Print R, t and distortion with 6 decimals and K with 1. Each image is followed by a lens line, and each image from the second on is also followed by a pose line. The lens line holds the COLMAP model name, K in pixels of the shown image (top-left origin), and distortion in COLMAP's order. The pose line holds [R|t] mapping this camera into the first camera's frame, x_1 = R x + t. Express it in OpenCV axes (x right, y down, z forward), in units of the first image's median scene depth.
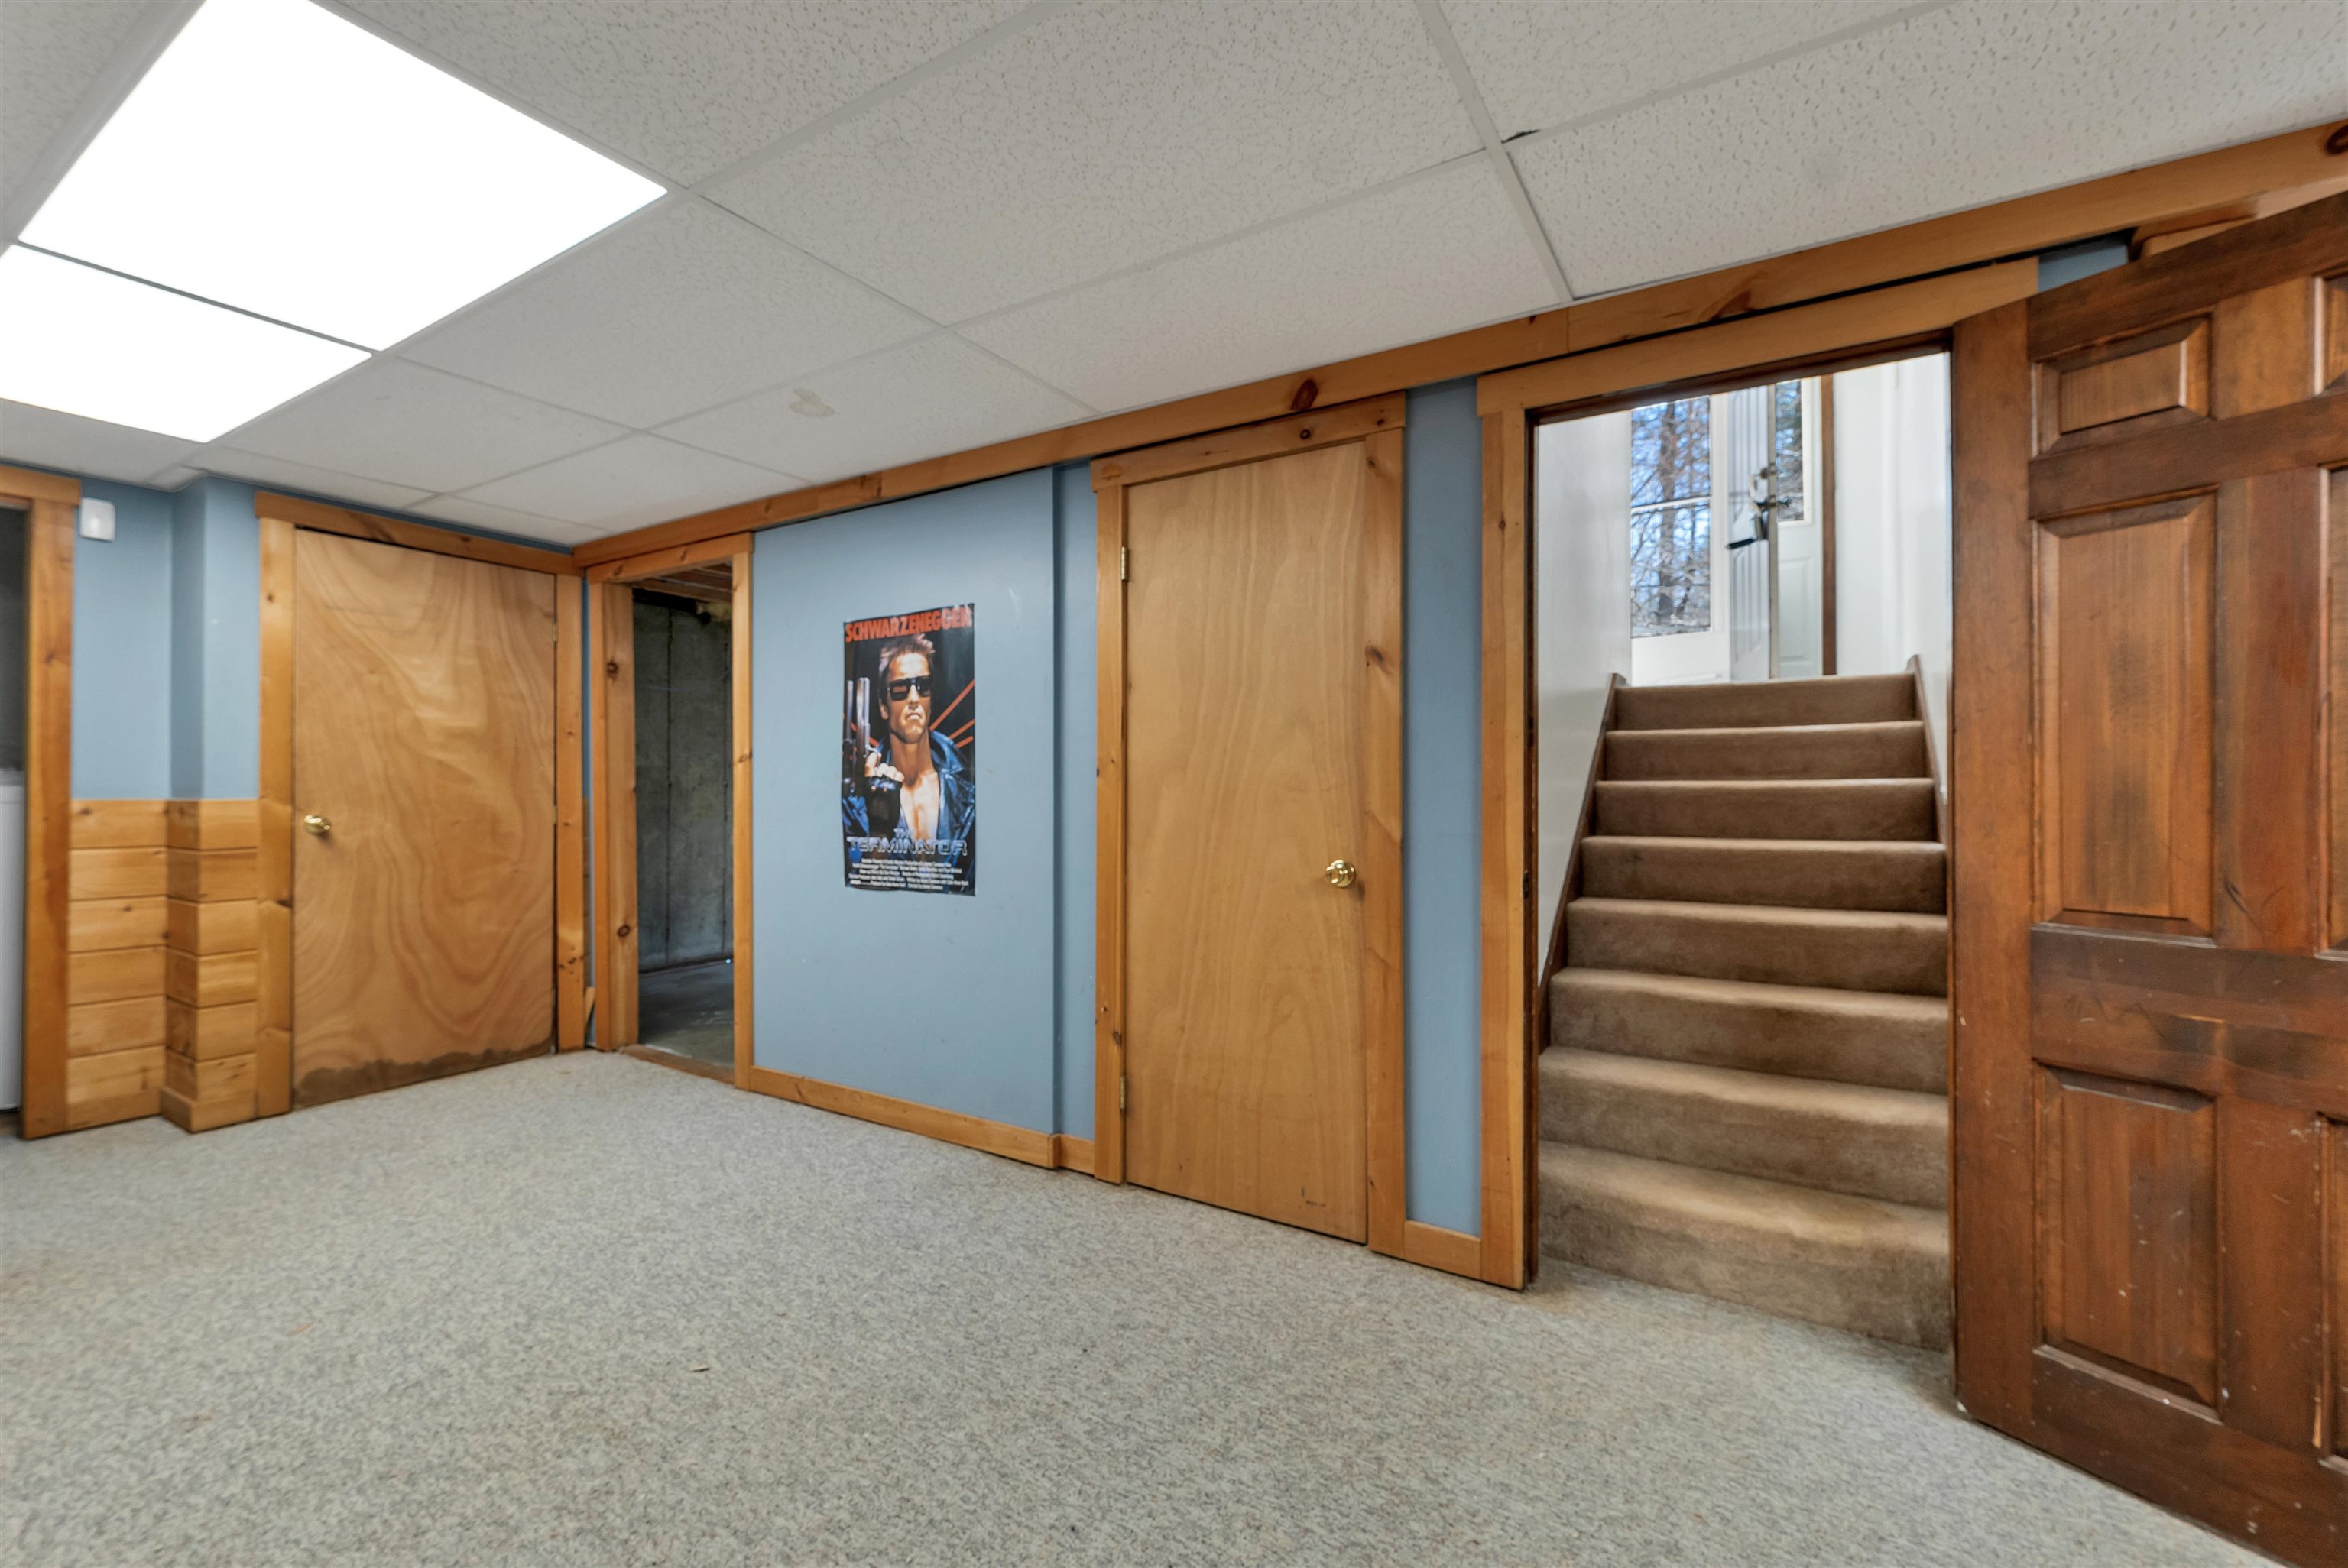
lens RADIAL K [[994.4, 0, 1176.9], [0, 994.4, 783.9], [0, 0, 1]] dist [-0.000512, -0.000148]
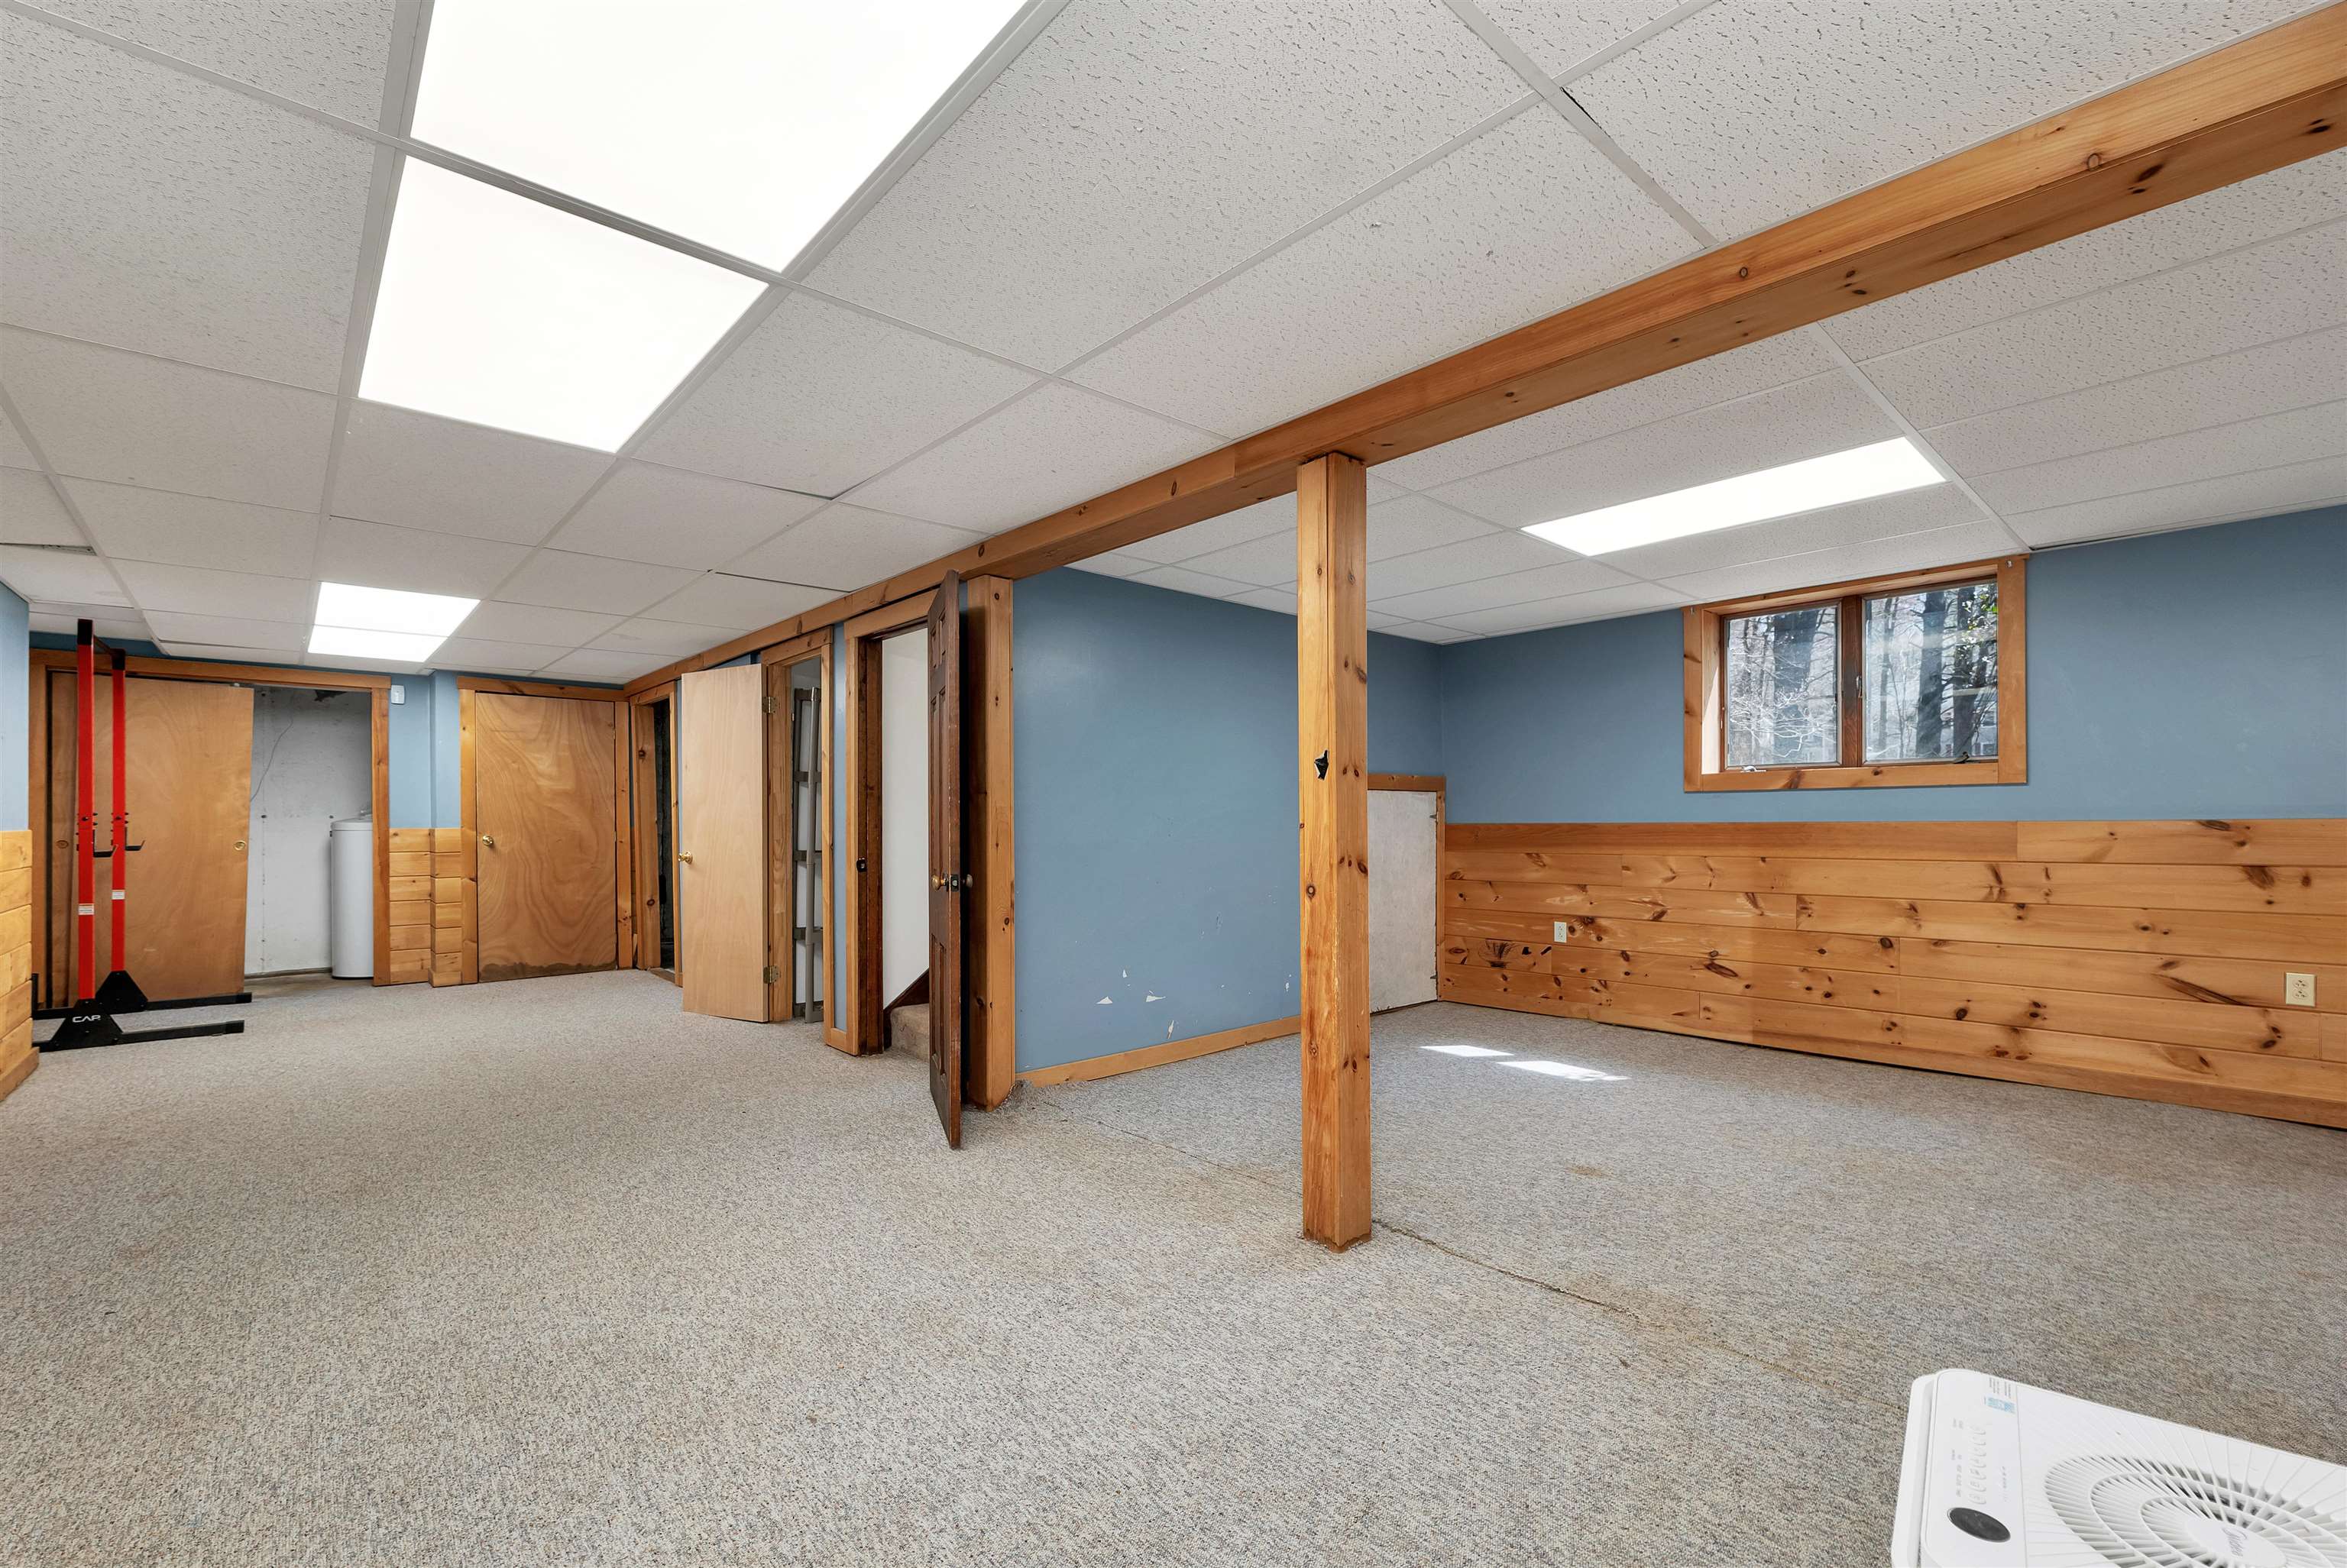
lens RADIAL K [[1010.0, 0, 1171.3], [0, 1010.0, 828.0], [0, 0, 1]] dist [-0.000080, 0.000197]
pose [[0.958744, -0.004680, -0.284231, 0.964829], [0.009578, 0.999829, 0.015847, -0.003398], [0.284108, -0.017915, 0.958625, -0.517919]]
